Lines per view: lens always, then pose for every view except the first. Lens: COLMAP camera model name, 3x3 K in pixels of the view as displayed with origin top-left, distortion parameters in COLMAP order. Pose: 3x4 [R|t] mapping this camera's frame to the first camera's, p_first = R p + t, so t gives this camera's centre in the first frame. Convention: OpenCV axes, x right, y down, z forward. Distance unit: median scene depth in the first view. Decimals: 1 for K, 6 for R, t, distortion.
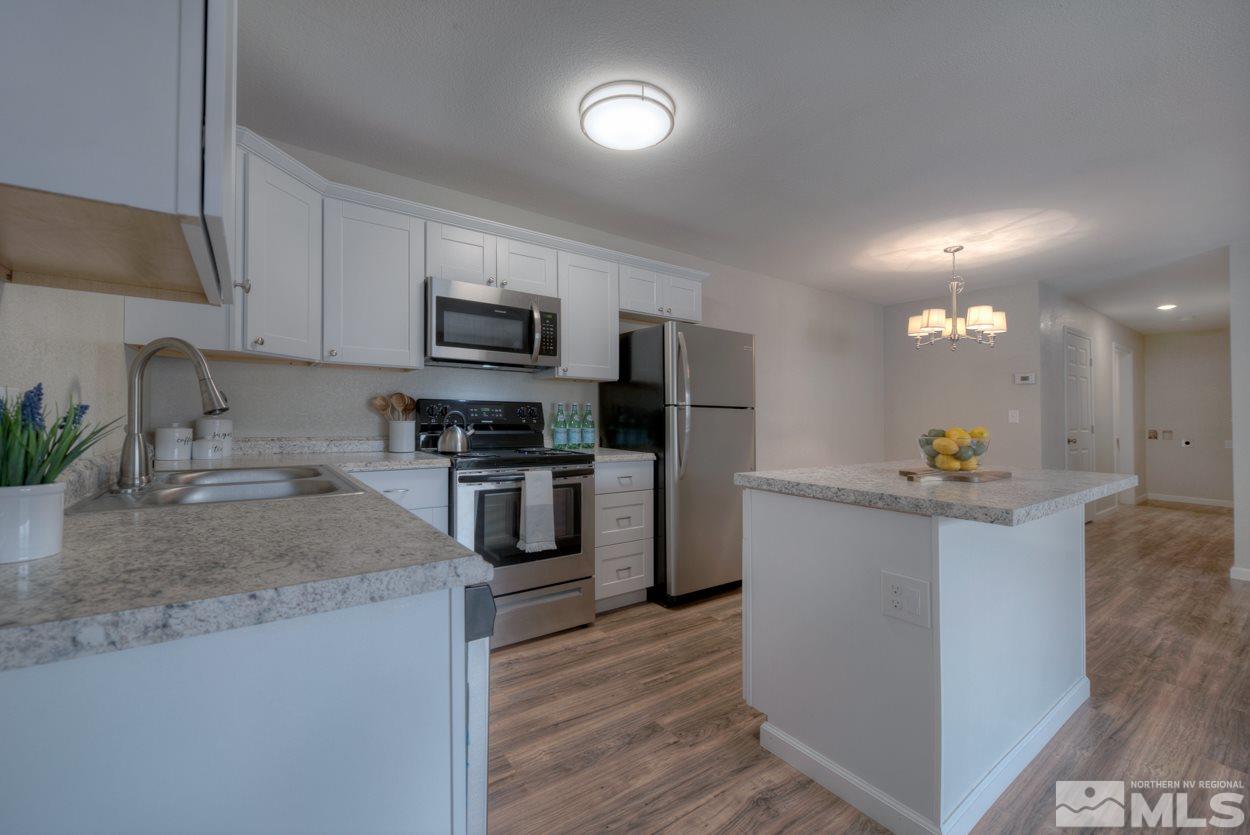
lens RADIAL K [[498.4, 0, 606.5], [0, 498.4, 407.6], [0, 0, 1]] dist [0.000559, -0.000845]
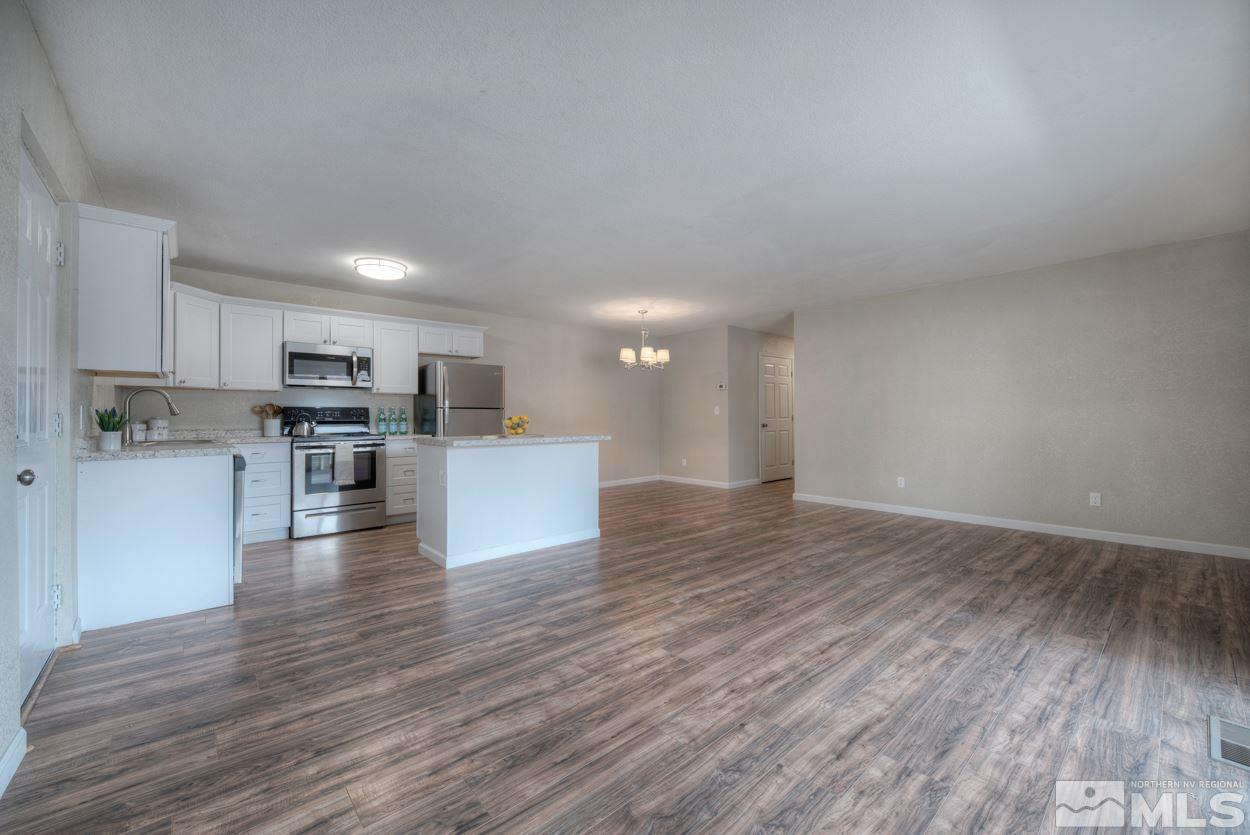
lens RADIAL K [[498.4, 0, 633.5], [0, 498.4, 399.4], [0, 0, 1]] dist [0.000559, -0.000845]
pose [[0.992194, -0.015548, 0.123727, 0.665394], [0.017646, 0.999718, -0.015878, 0.006573], [-0.123445, 0.017937, 0.992189, -0.947095]]
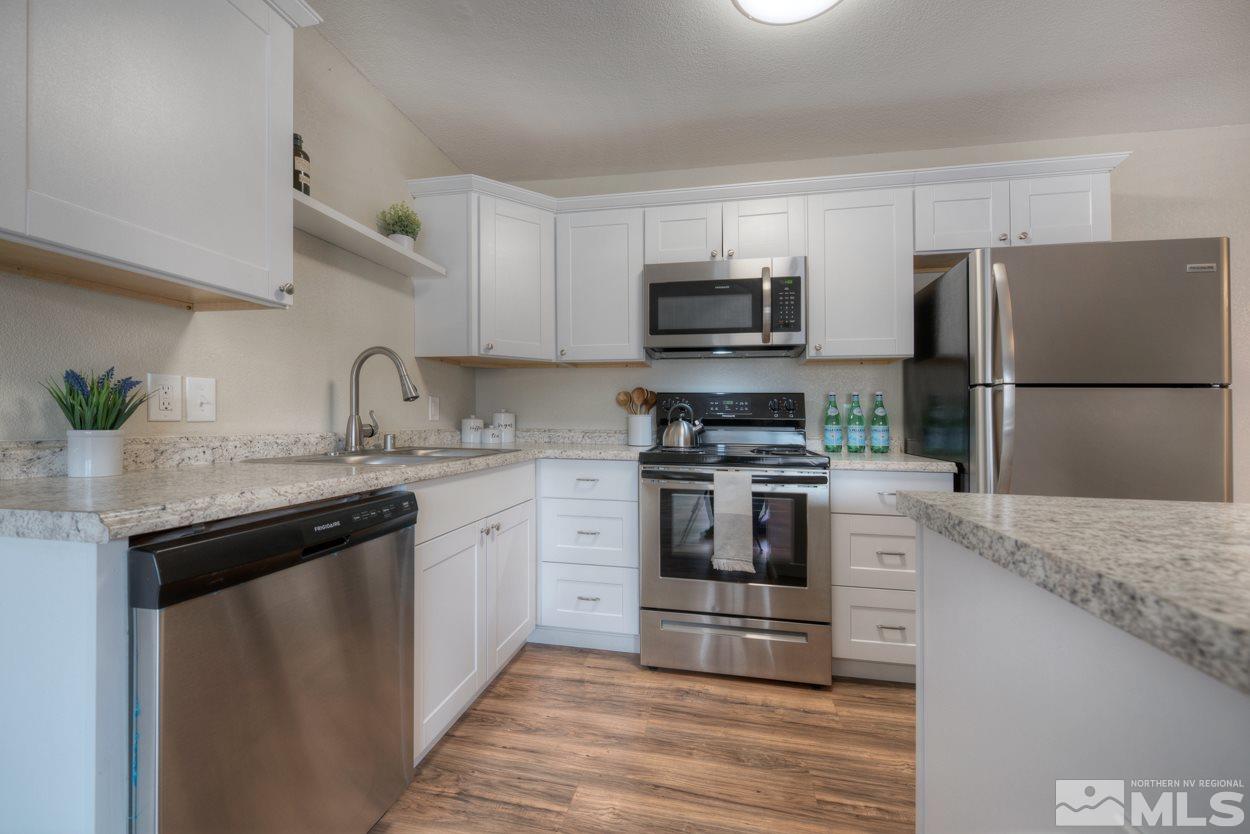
lens RADIAL K [[498.4, 0, 625.2], [0, 498.4, 418.5], [0, 0, 1]] dist [0.000559, -0.000845]
pose [[0.695699, -0.008135, -0.718287, 0.296701], [0.011862, 0.999930, 0.000165, 0.033695], [0.718235, -0.008635, 0.695747, 0.281487]]
